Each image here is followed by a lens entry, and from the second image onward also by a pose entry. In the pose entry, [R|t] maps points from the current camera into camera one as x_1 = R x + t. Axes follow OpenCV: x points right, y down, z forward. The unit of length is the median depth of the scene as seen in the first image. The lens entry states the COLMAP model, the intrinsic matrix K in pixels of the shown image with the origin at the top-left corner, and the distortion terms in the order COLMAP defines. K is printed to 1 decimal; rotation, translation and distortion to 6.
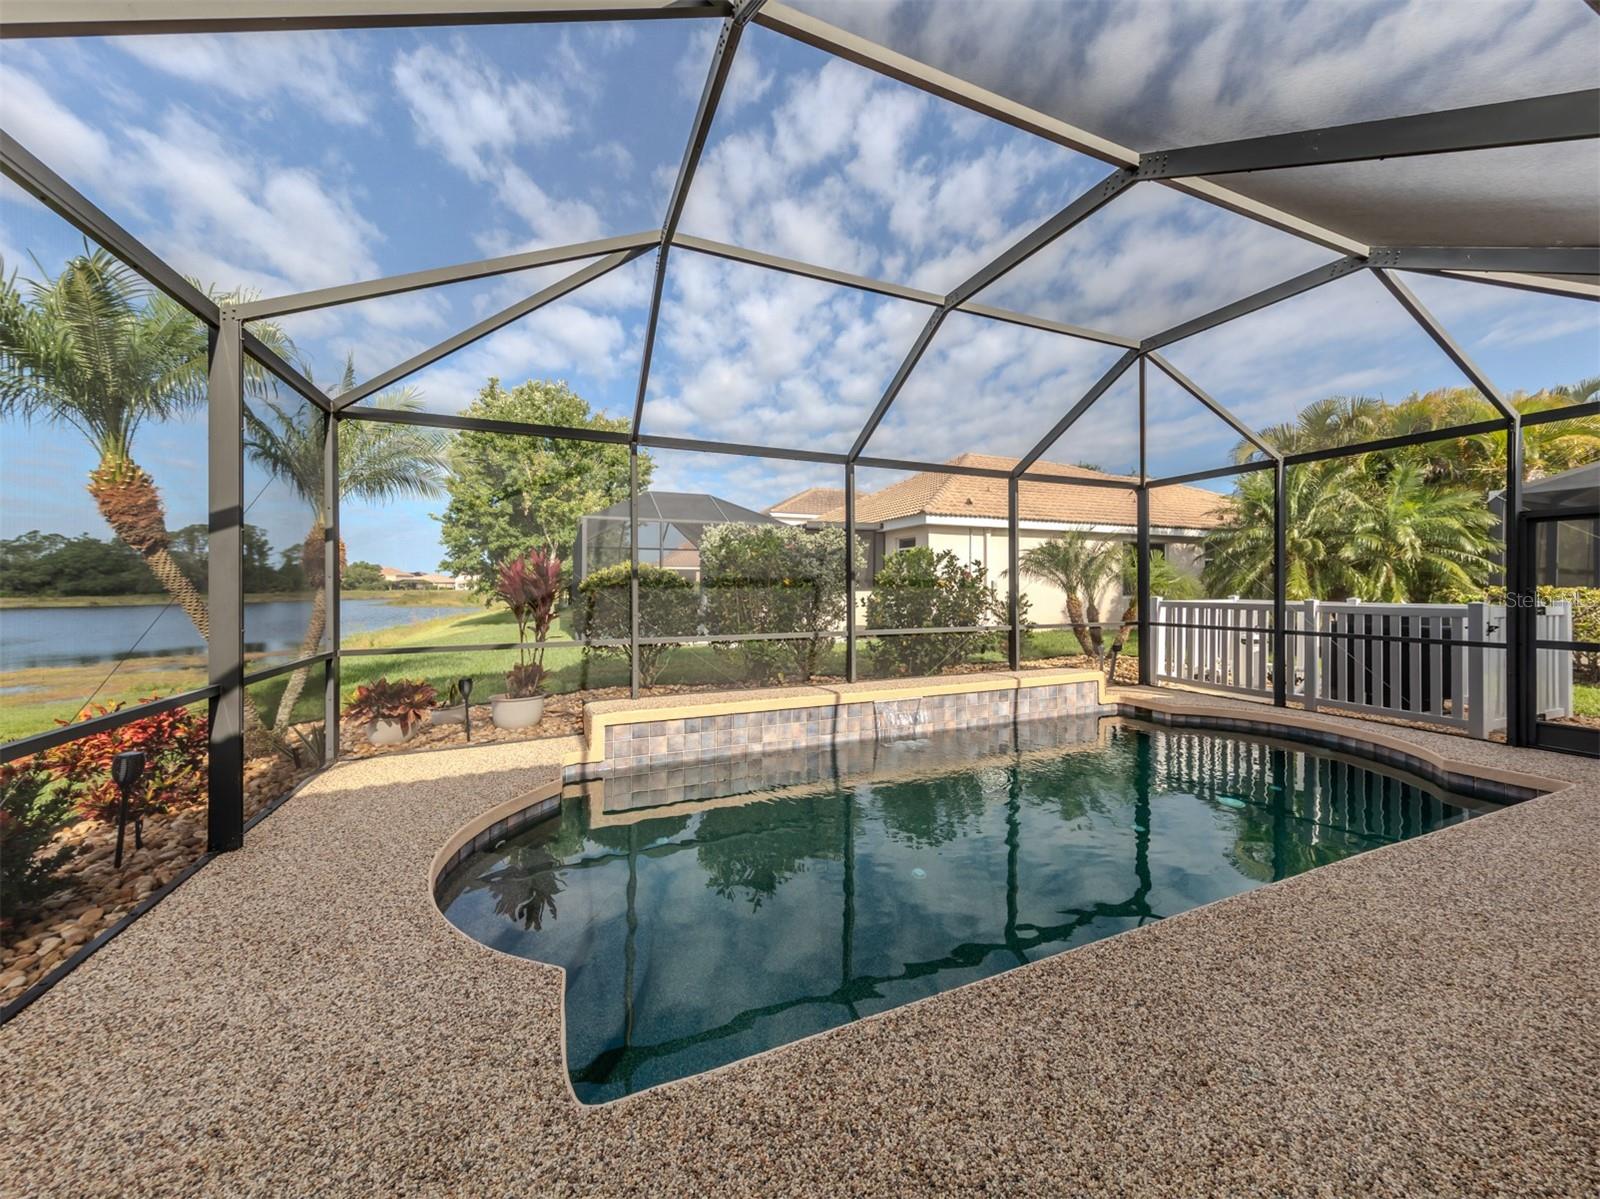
lens RADIAL K [[579.8, 0, 800.2], [0, 579.8, 576.8], [0, 0, 1]] dist [0.006611, 0.000038]
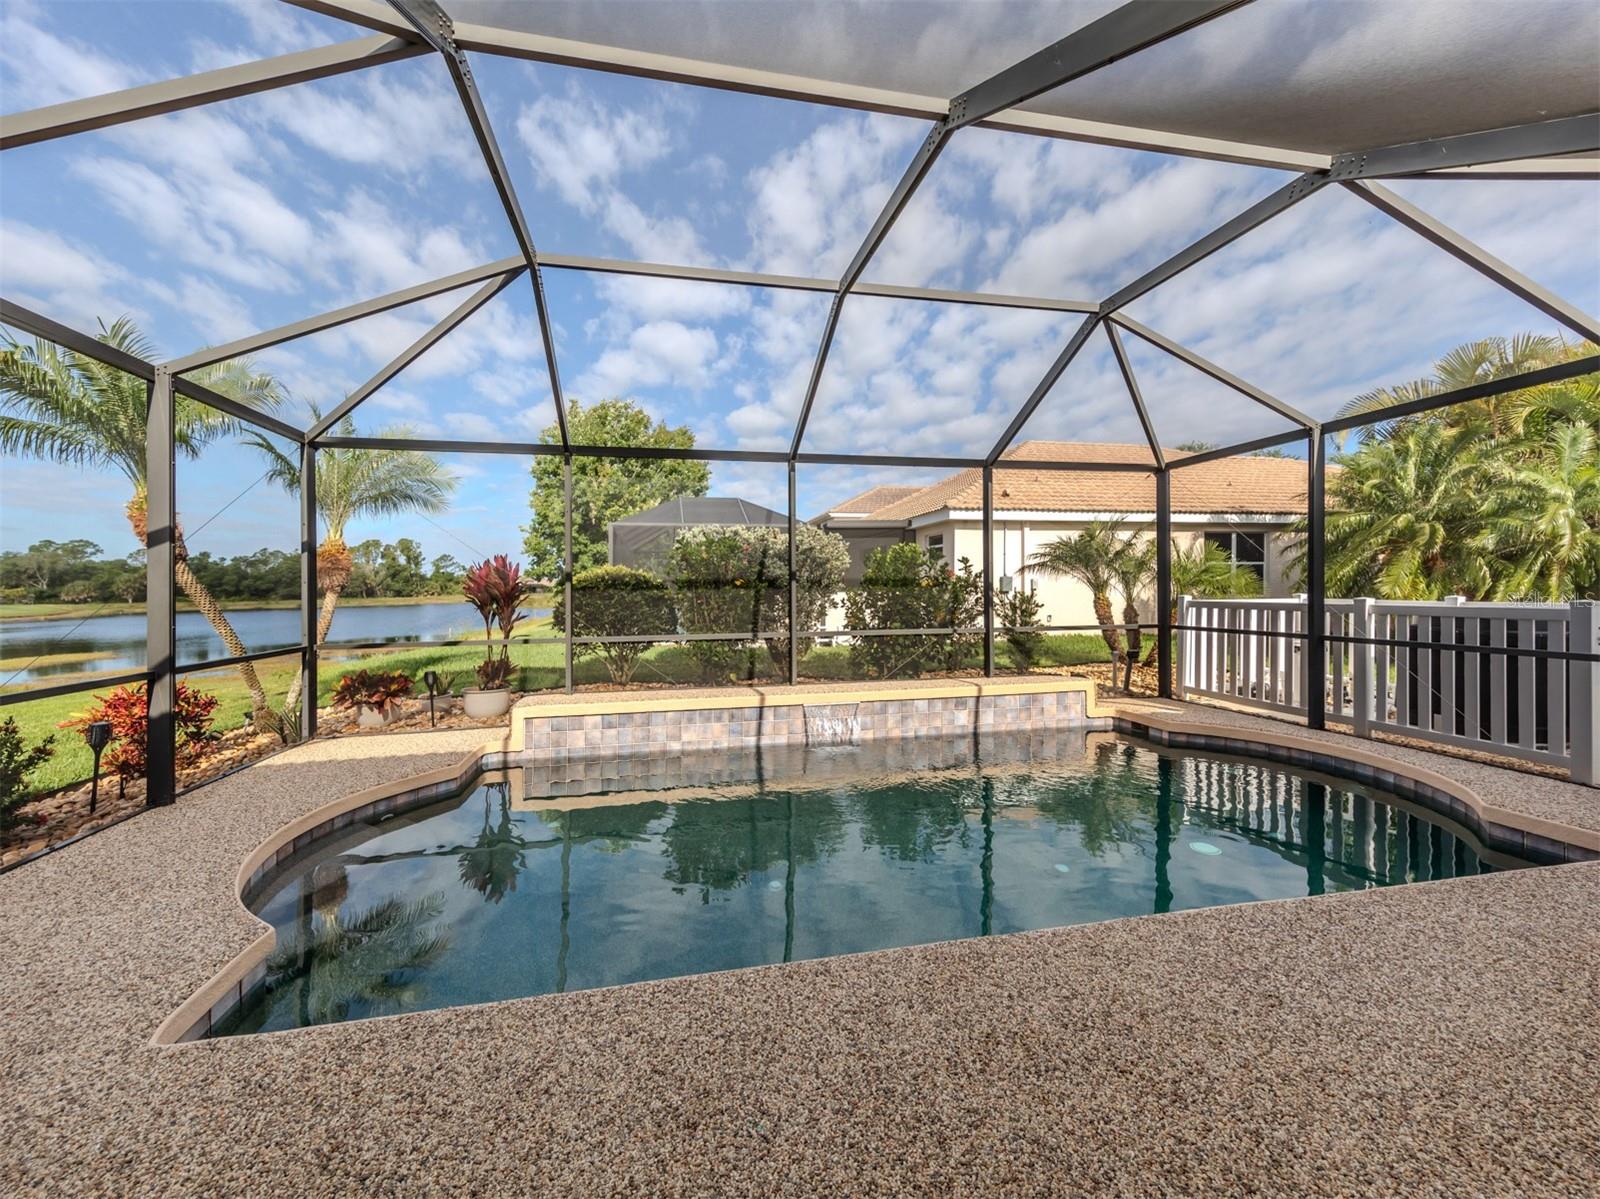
lens RADIAL K [[585.2, 0, 772.8], [0, 585.2, 585.1], [0, 0, 1]] dist [0.012322, -0.000003]
pose [[0.976741, -0.009824, -0.214200, 0.256562], [0.012388, 0.999867, 0.010631, 0.001889], [0.214067, -0.013037, 0.976732, 0.025735]]
